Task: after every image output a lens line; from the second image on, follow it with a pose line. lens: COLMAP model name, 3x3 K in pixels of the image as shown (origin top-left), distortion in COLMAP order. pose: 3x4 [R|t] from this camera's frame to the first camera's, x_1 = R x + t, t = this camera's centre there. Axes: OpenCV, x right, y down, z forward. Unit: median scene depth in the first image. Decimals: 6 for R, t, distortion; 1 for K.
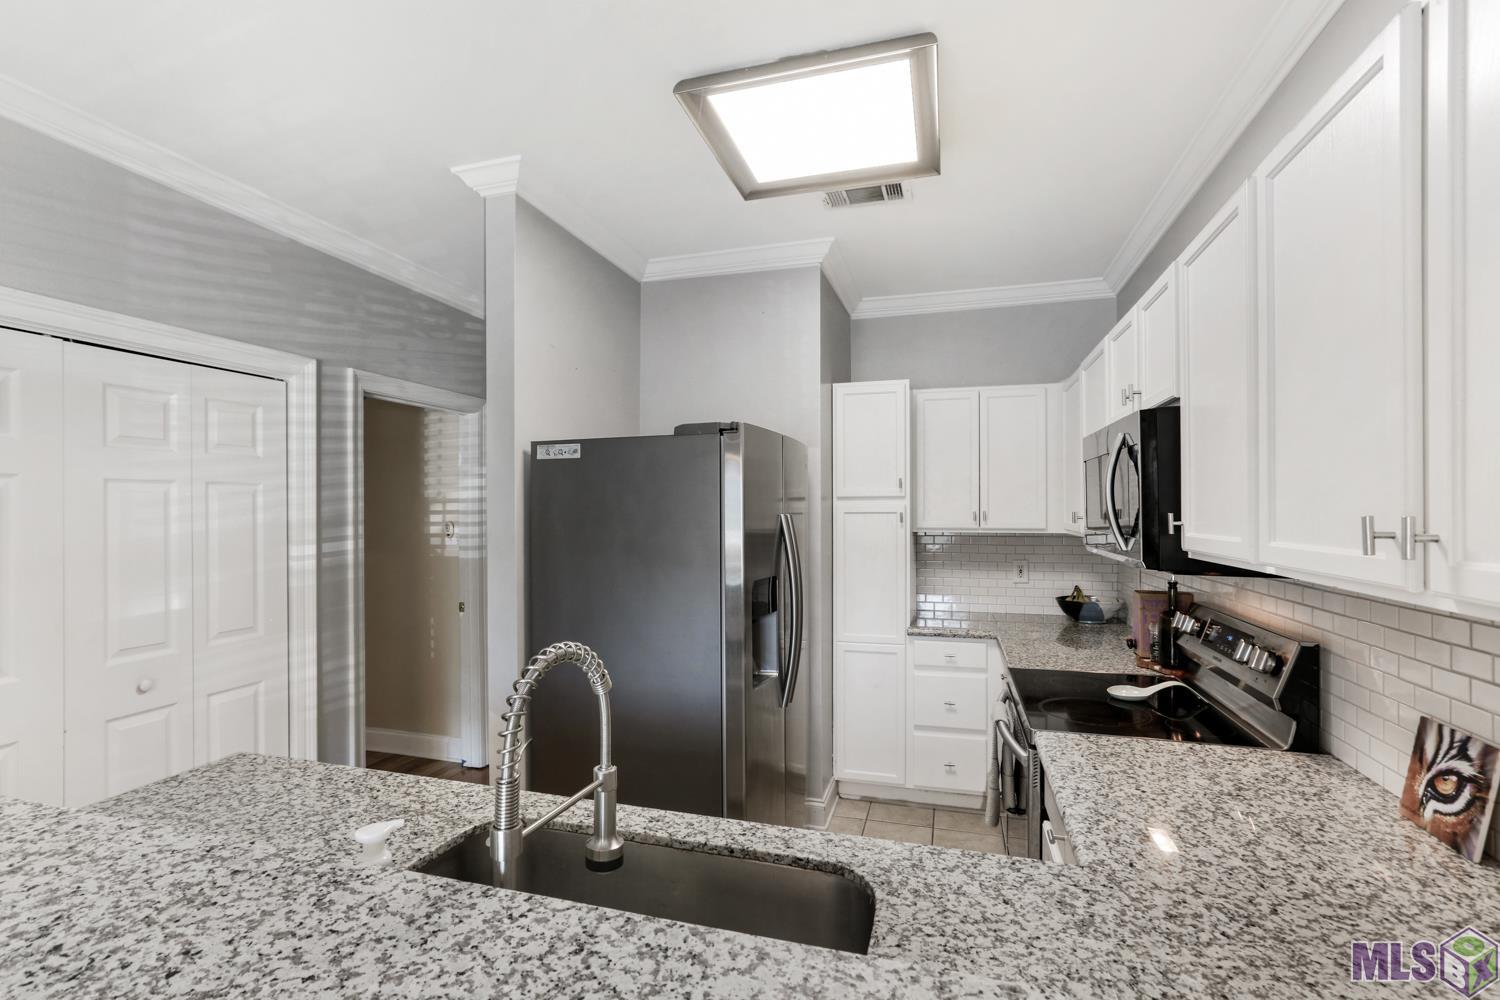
lens RADIAL K [[683.3, 0, 748.8], [0, 683.3, 508.7], [0, 0, 1]] dist [-0.000257, -0.000099]
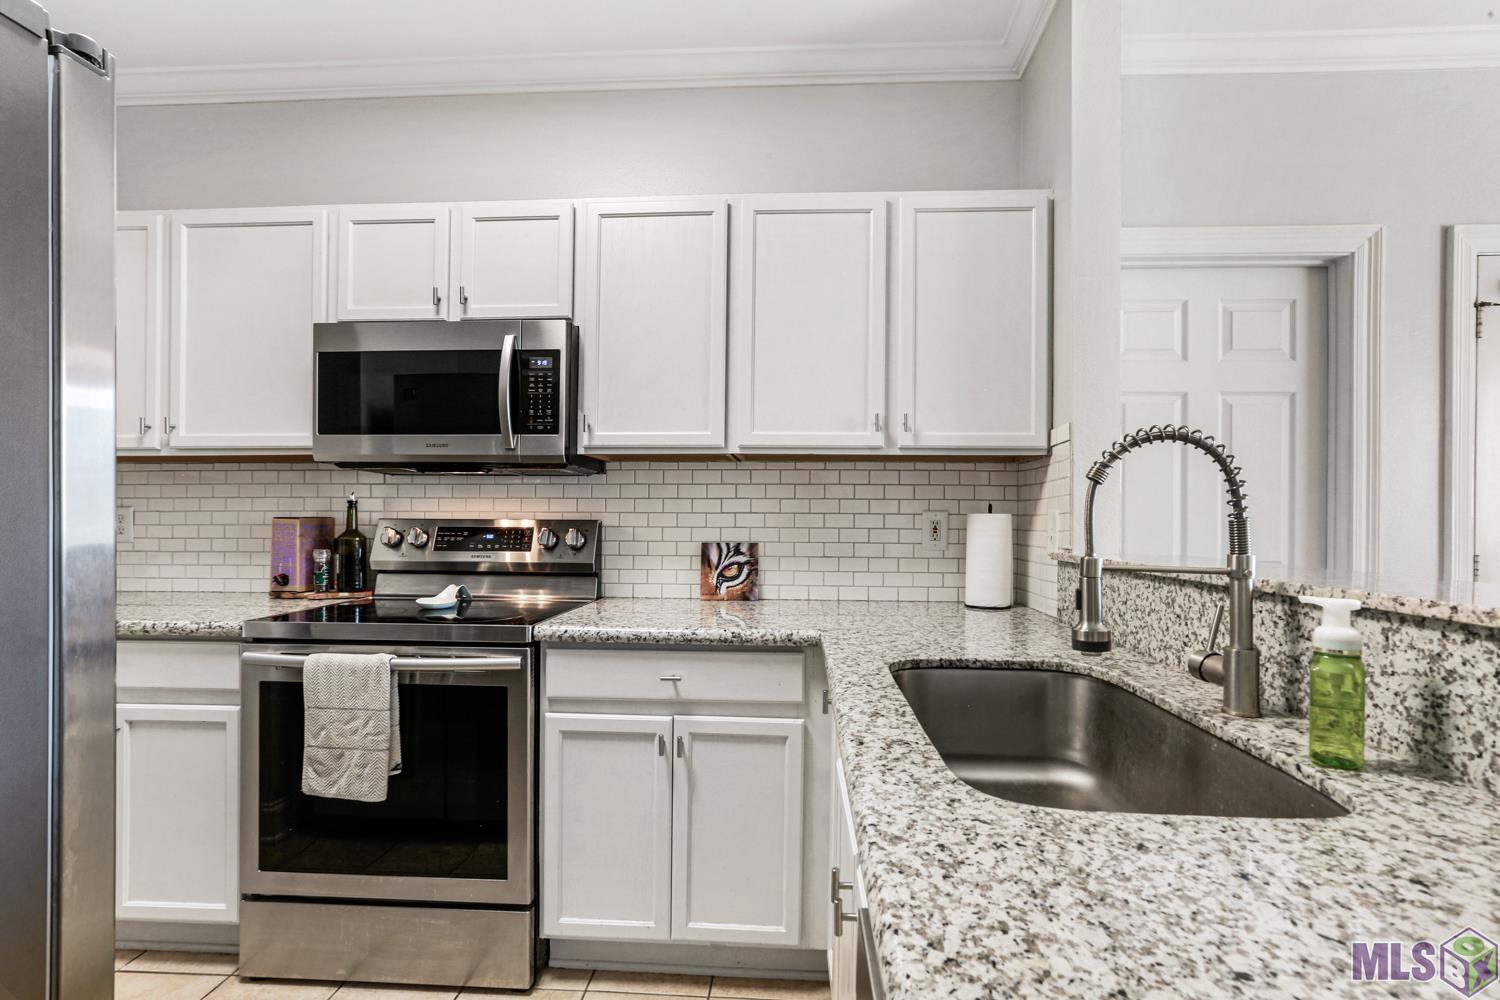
lens RADIAL K [[718.2, 0, 751.6], [0, 718.2, 518.5], [0, 0, 1]] dist [0.000000, 0.000000]
pose [[-0.224673, 0.001422, 0.974433, -0.905646], [-0.005336, 0.999982, -0.002690, 0.260708], [-0.974420, -0.005803, -0.224661, 1.374493]]
